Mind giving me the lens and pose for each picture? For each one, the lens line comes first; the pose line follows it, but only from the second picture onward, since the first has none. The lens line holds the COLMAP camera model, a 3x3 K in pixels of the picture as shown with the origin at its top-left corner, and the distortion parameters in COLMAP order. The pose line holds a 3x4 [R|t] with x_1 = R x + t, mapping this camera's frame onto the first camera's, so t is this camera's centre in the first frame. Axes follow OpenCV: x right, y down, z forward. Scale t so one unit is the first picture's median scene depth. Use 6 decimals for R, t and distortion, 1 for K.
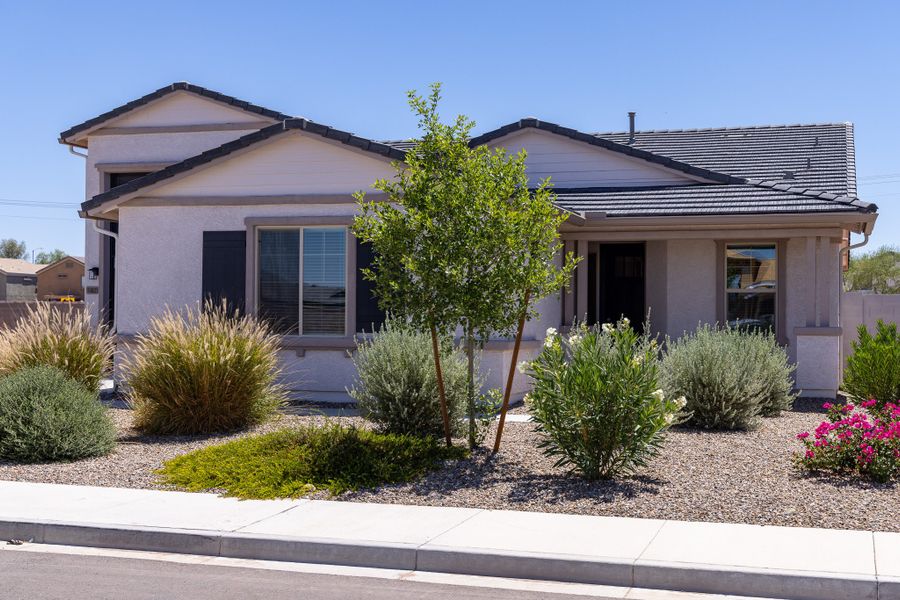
lens RADIAL K [[1233.0, 0, 442.7], [0, 1233.0, 297.5], [0, 0, 1]] dist [0.024066, 0.000000]
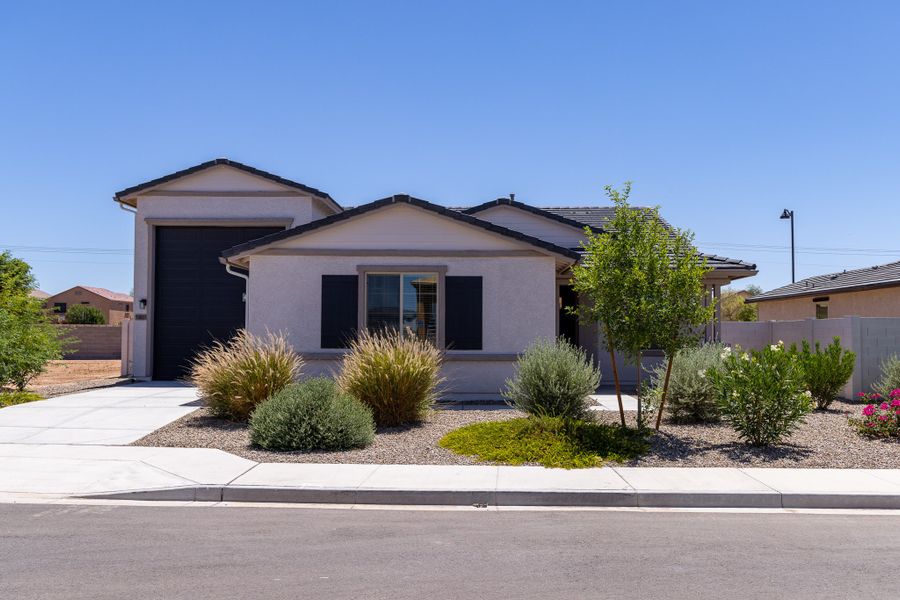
lens RADIAL K [[906.2, 0, 452.9], [0, 906.2, 298.9], [0, 0, 1]] dist [-0.009245, 0.000000]
pose [[0.955962, 0.007862, 0.293385, -0.287491], [-0.001363, 0.999749, -0.022351, -0.004825], [-0.293487, 0.020967, 0.955733, 0.015540]]
